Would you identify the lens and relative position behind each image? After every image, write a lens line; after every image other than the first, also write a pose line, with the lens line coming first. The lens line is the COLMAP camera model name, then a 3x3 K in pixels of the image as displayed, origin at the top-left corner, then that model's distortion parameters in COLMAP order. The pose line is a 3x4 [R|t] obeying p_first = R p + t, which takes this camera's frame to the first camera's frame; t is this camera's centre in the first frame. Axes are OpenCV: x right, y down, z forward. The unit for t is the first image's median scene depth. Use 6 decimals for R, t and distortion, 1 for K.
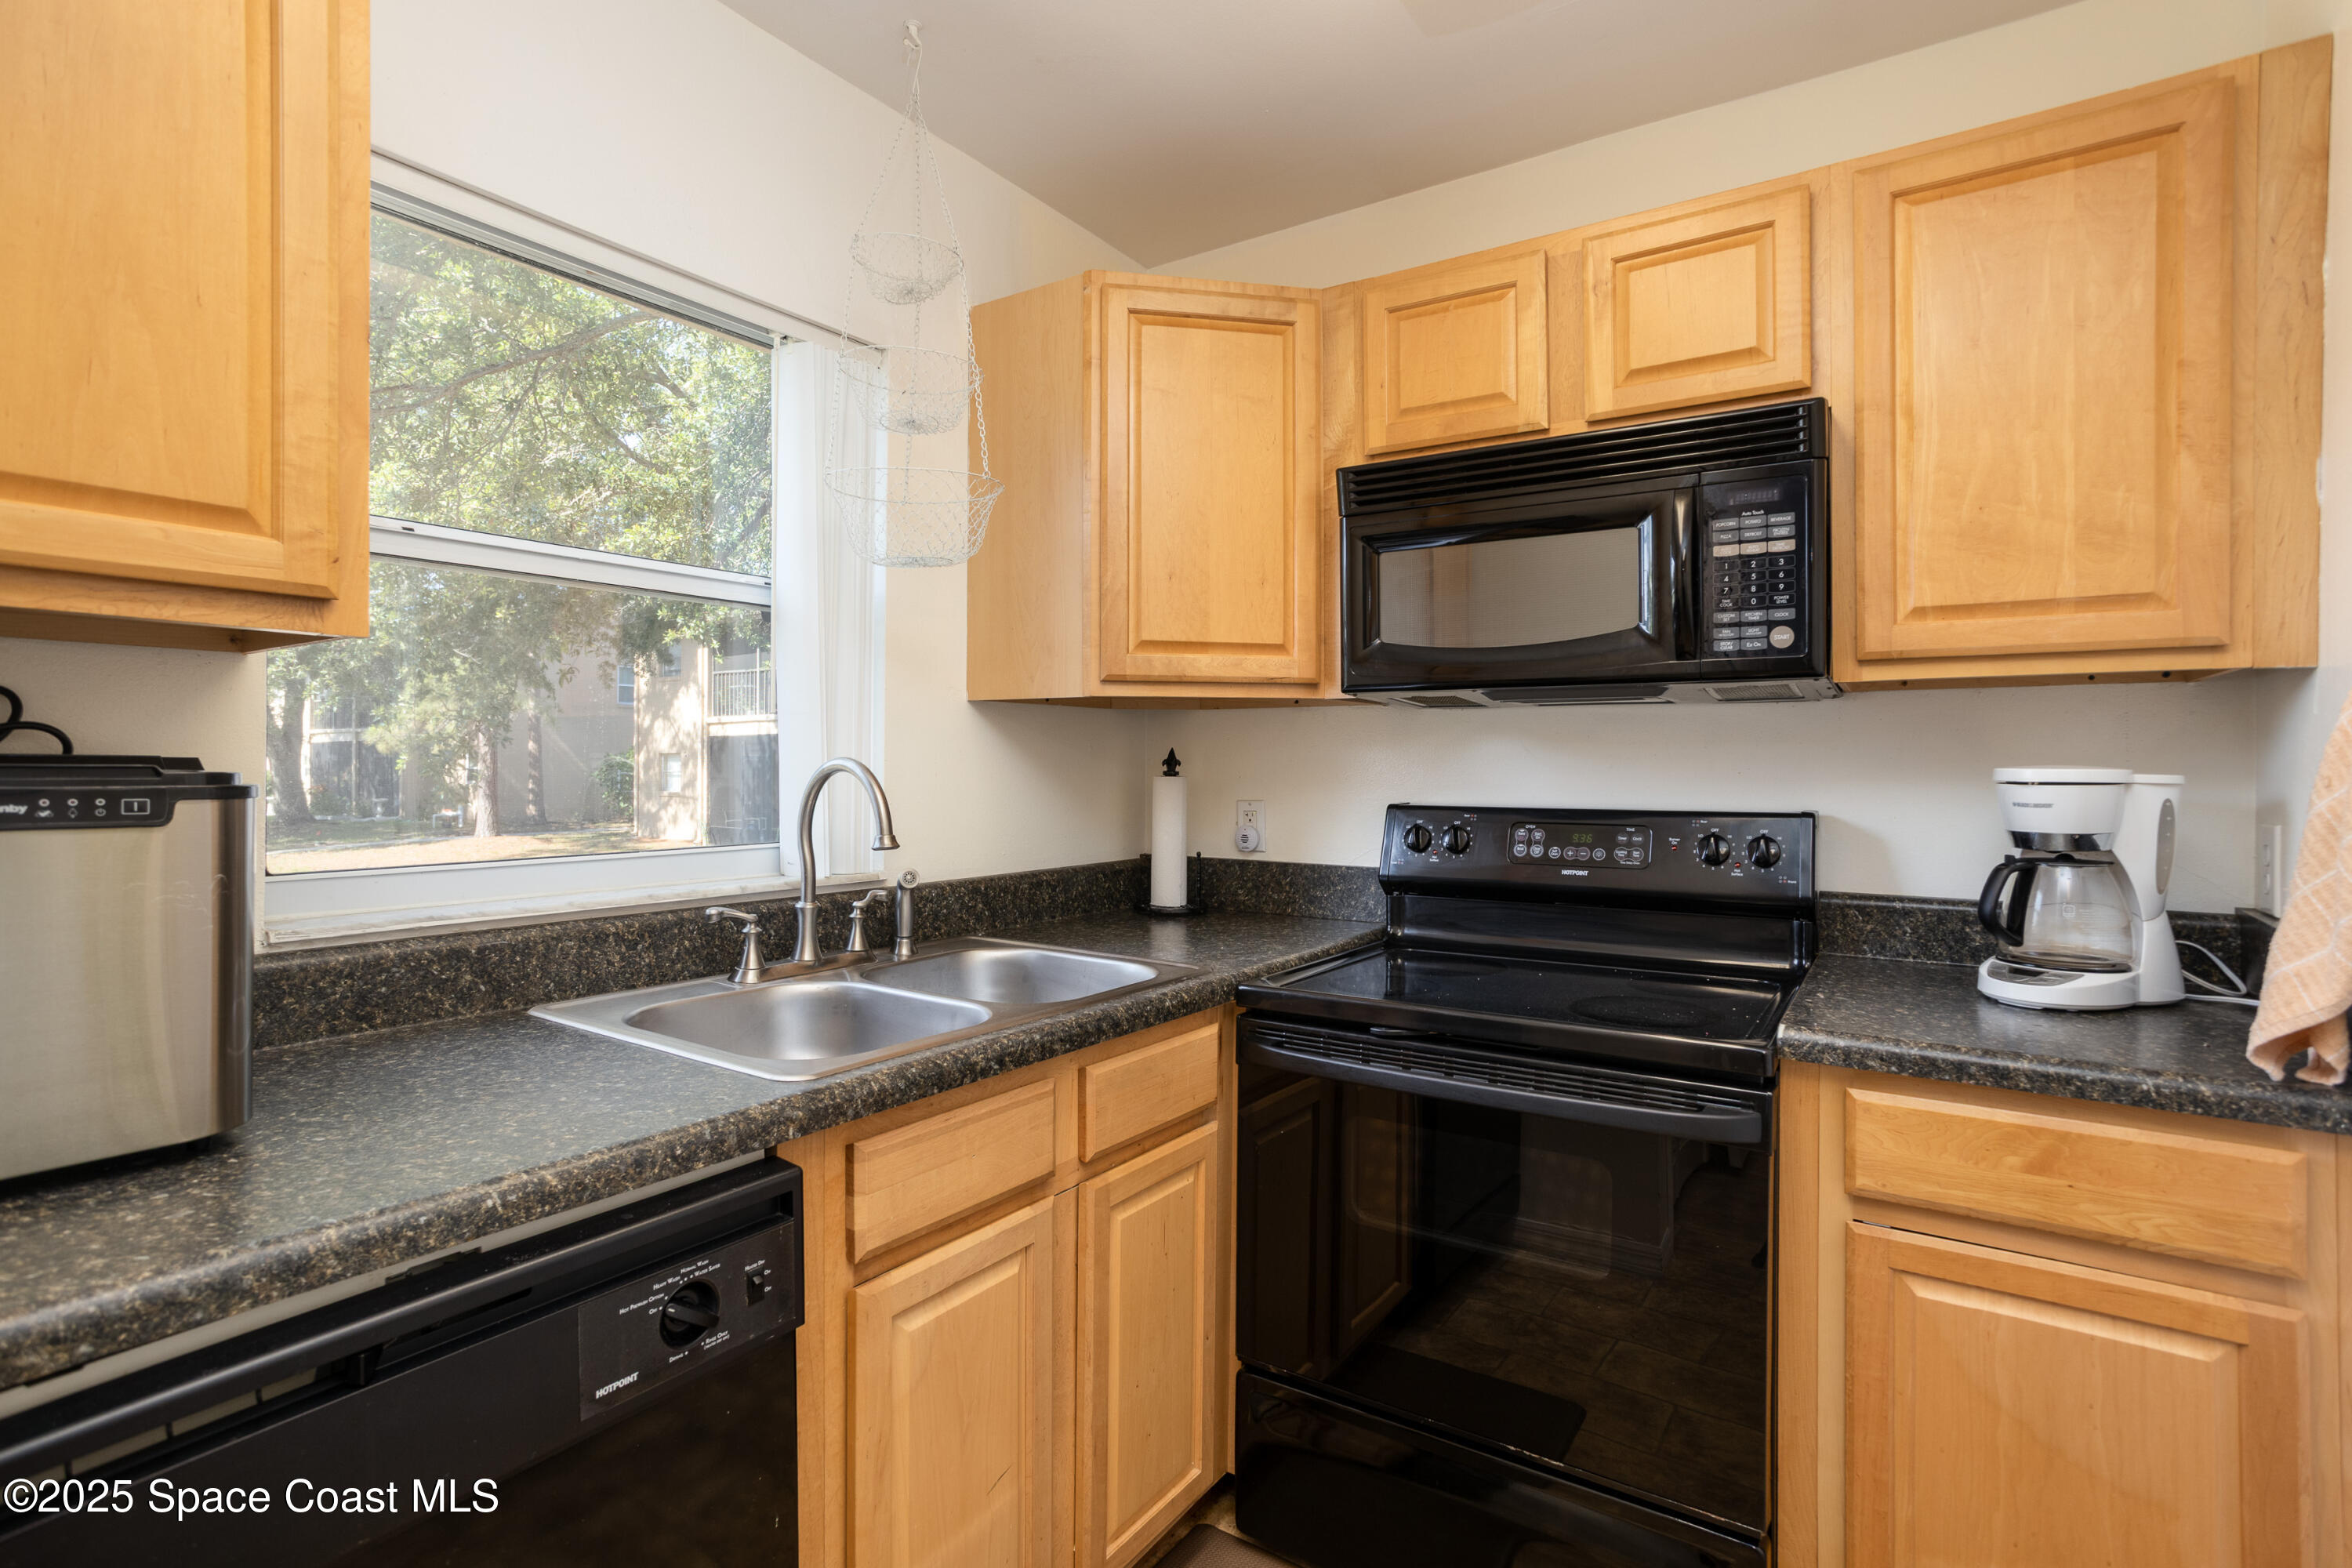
lens RADIAL K [[1147.4, 0, 1168.2], [0, 1147.4, 761.9], [0, 0, 1]] dist [-0.006371, 0.001757]
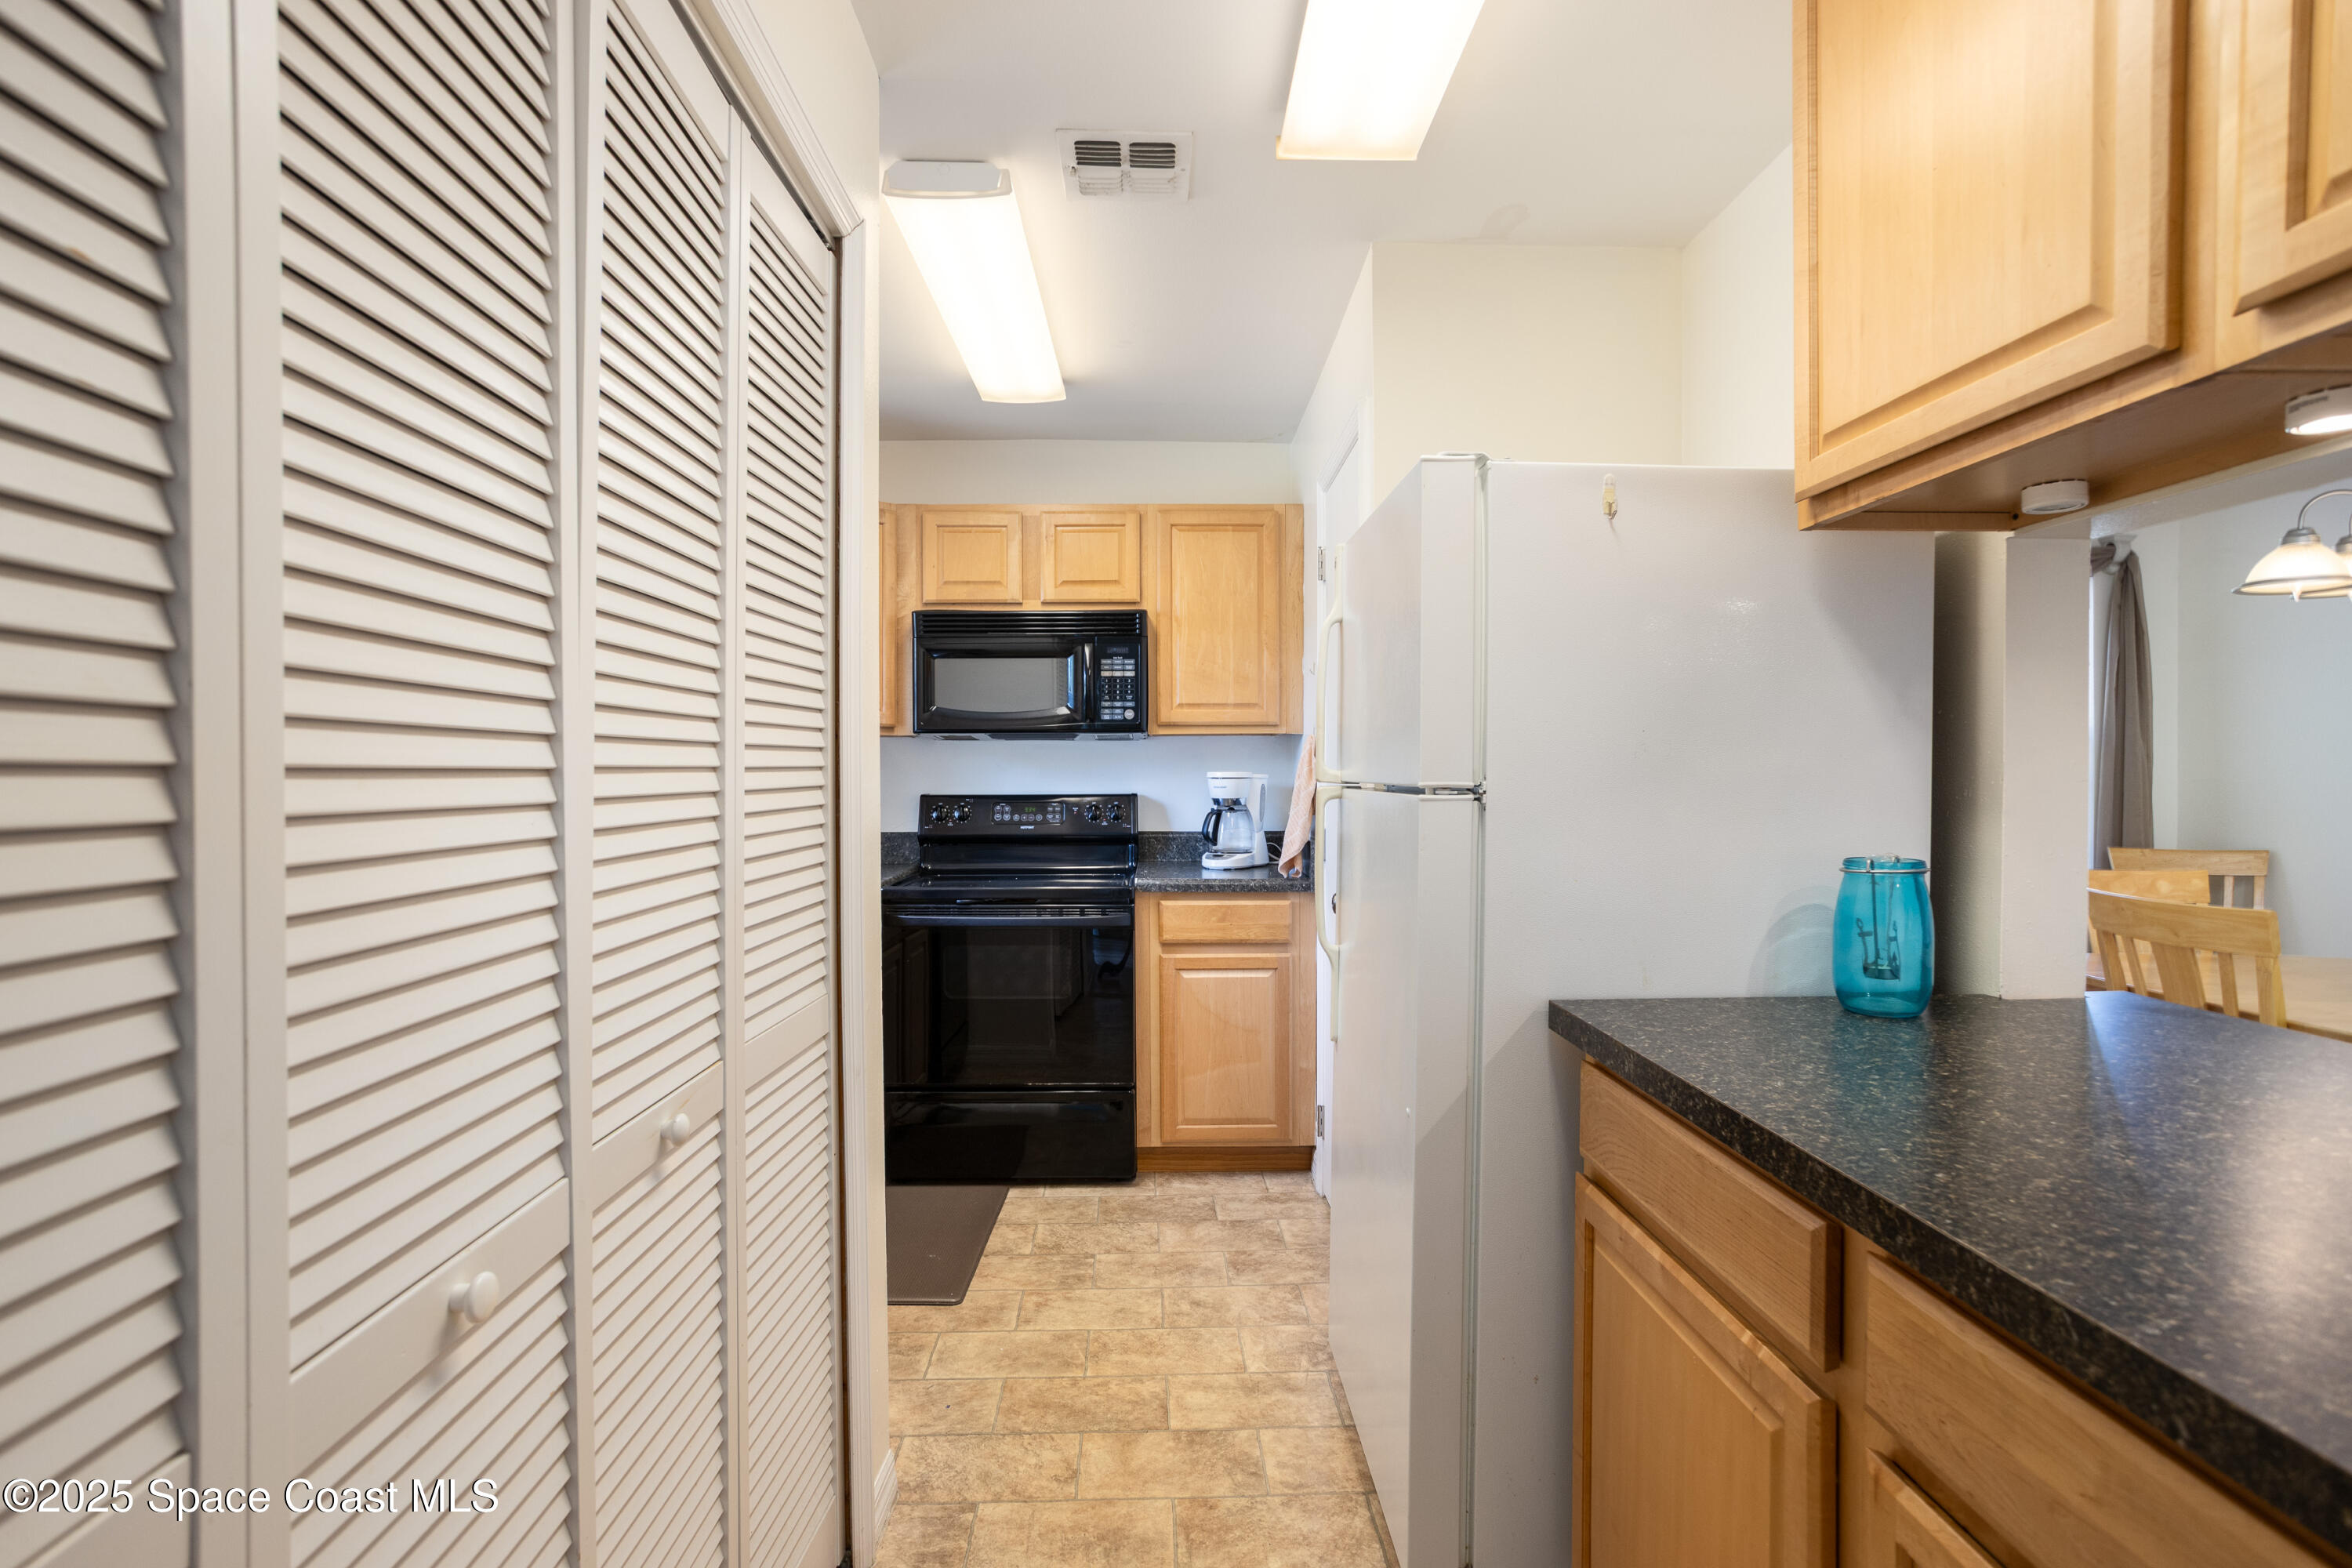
lens RADIAL K [[1147.4, 0, 1177.2], [0, 1147.4, 780.4], [0, 0, 1]] dist [-0.006371, 0.001757]
pose [[0.823479, -0.017915, 0.567064, -0.668858], [0.004600, 0.999679, 0.024903, -0.036035], [-0.567329, -0.017899, 0.823297, -0.911403]]
